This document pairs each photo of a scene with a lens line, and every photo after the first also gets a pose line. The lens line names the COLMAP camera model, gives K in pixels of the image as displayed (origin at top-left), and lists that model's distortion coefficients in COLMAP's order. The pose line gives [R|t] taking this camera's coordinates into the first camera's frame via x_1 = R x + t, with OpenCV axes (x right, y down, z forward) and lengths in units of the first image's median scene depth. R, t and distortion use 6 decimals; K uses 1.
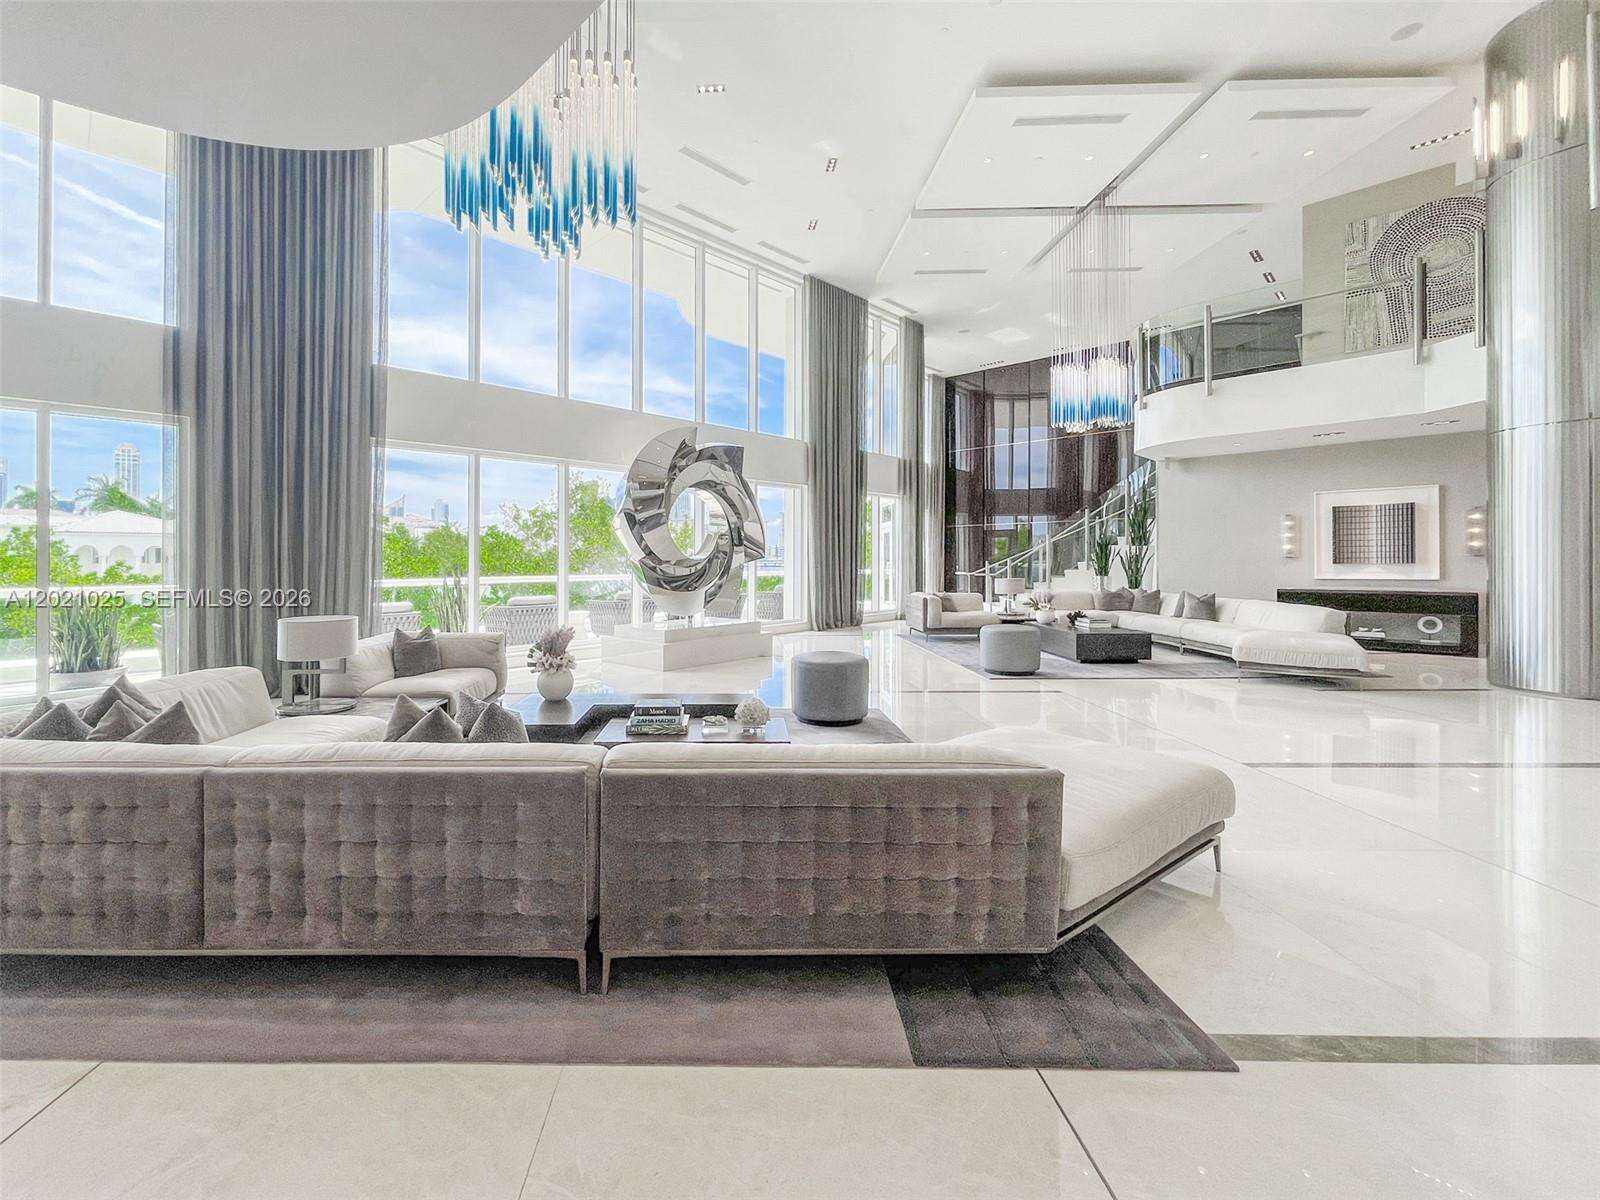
lens RADIAL K [[731.8, 0, 803.6], [0, 731.8, 587.5], [0, 0, 1]] dist [-0.001049, -0.000006]
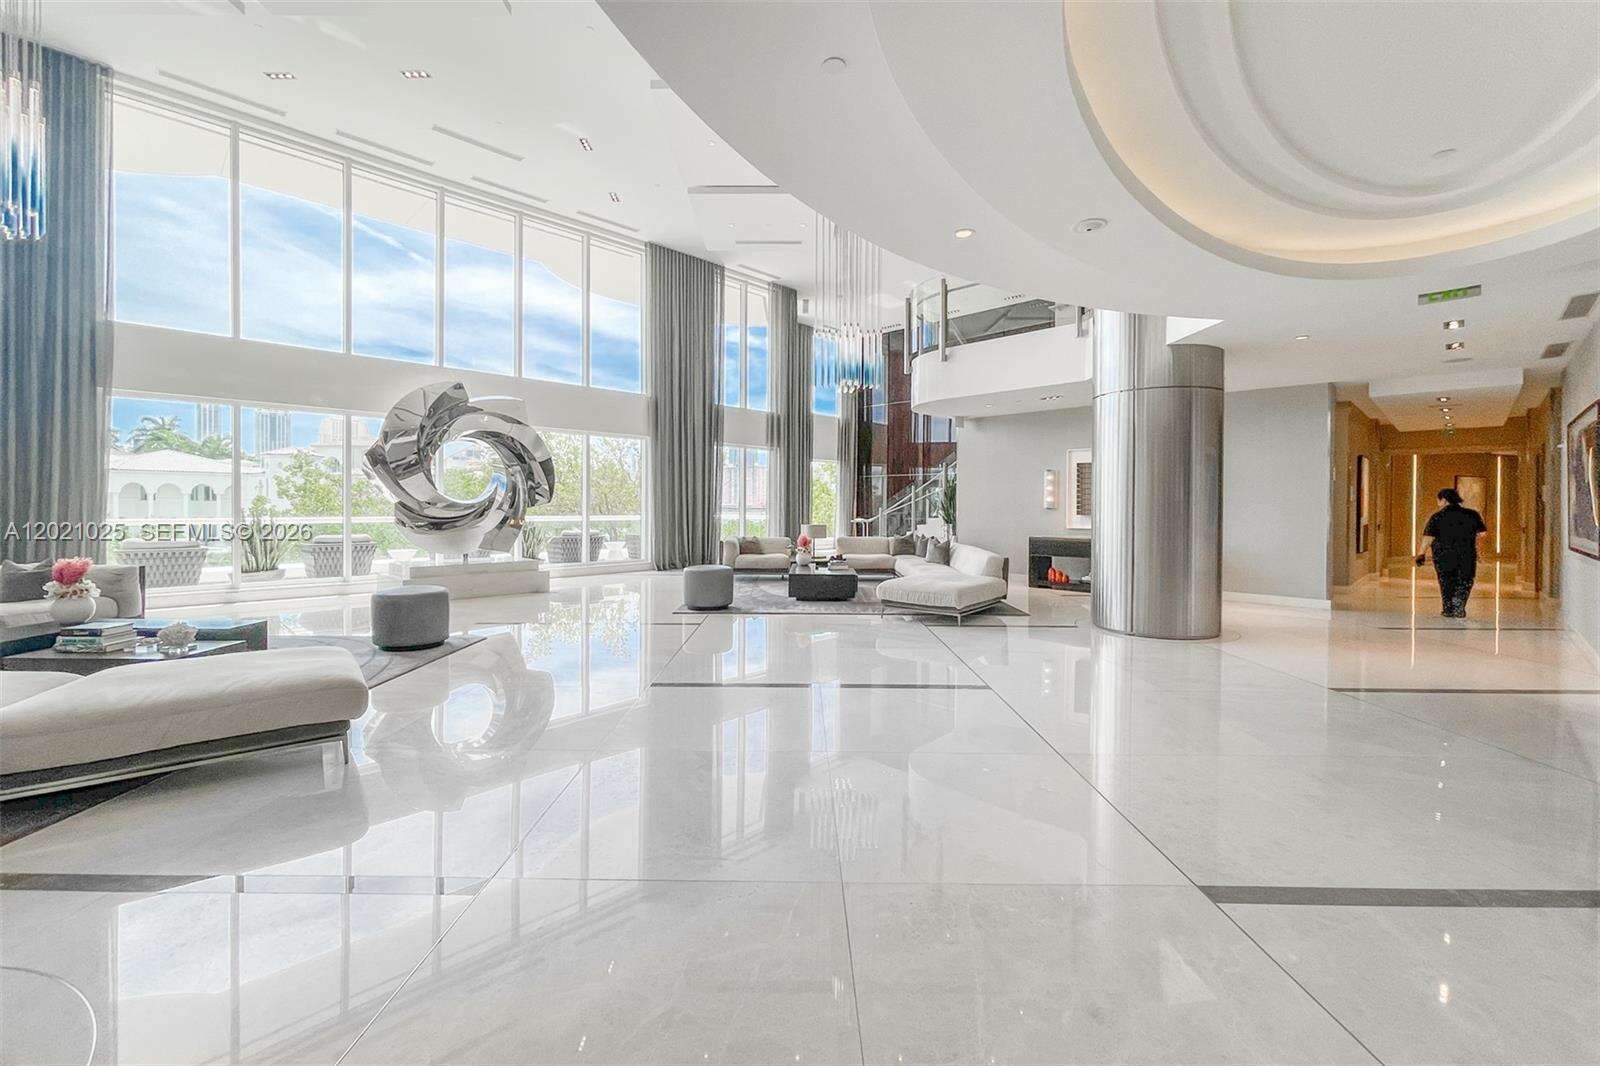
lens RADIAL K [[688.9, 0, 796.1], [0, 688.9, 533.9], [0, 0, 1]] dist [0.000121, -0.000054]
pose [[0.999167, 0.009578, 0.039658, 0.237796], [-0.009681, 0.999950, 0.002407, -0.001041], [-0.039633, -0.002789, 0.999210, -0.032493]]
